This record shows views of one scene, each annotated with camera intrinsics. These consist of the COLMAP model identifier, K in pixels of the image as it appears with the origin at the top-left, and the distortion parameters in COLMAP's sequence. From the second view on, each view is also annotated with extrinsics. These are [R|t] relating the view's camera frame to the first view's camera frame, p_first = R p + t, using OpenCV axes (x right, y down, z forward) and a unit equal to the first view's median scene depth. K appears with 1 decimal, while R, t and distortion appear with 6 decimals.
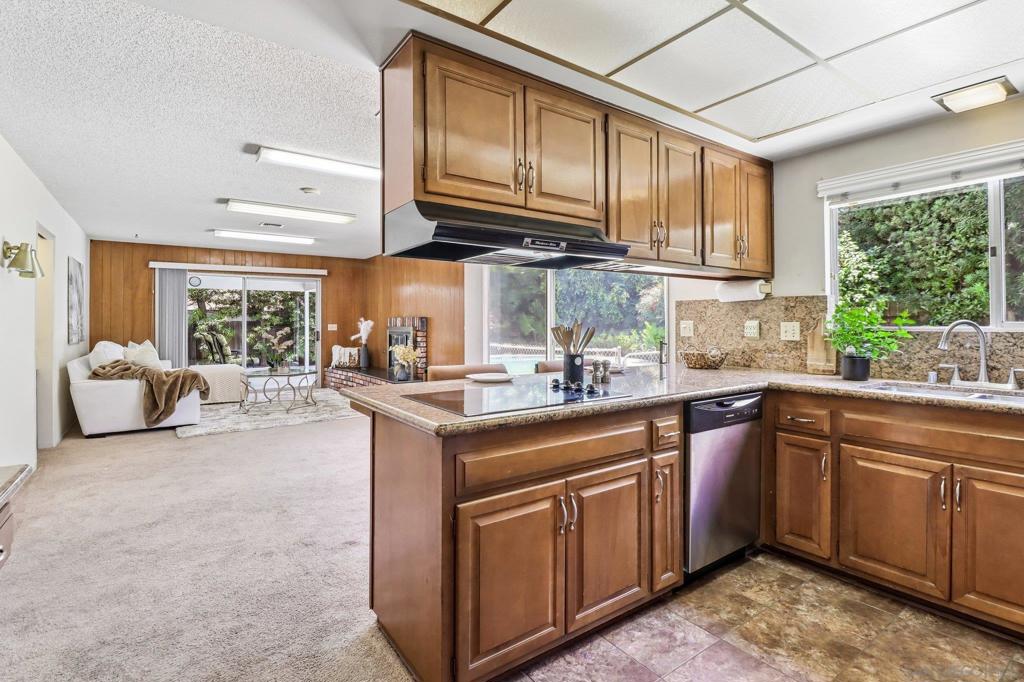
lens RADIAL K [[500.1, 0, 503.6], [0, 500.1, 326.2], [0, 0, 1]] dist [-0.010271, -0.005038]
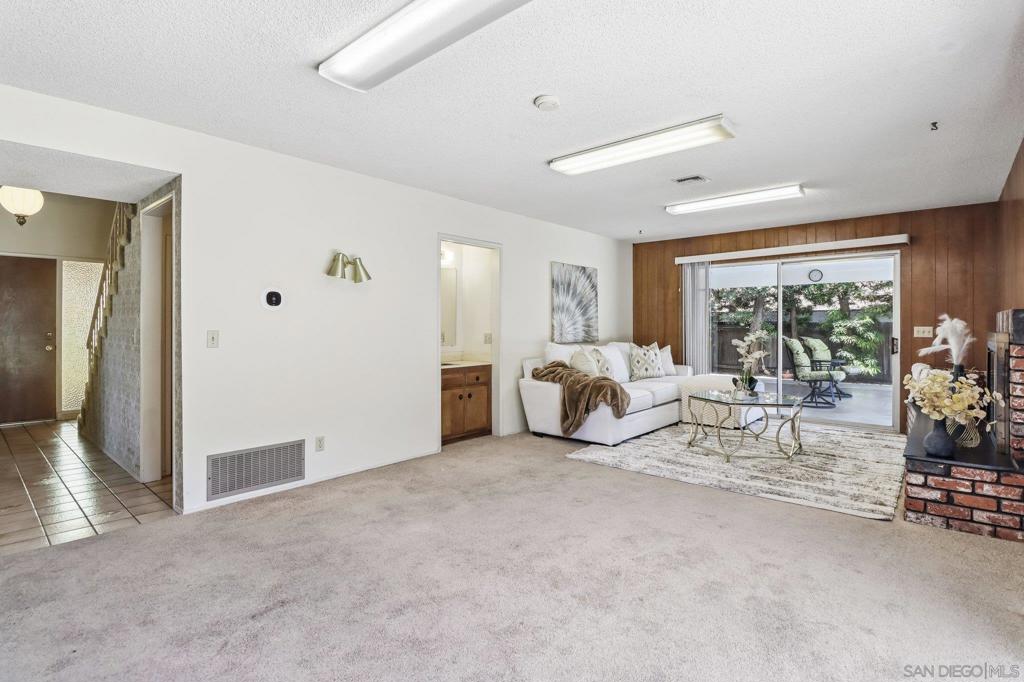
lens RADIAL K [[500.1, 0, 538.1], [0, 500.1, 326.0], [0, 0, 1]] dist [-0.010271, -0.005038]
pose [[0.264436, 0.002016, -0.964401, 0.130861], [-0.008080, 0.999967, -0.000125, -0.000852], [0.964369, 0.007825, 0.264443, 0.578191]]
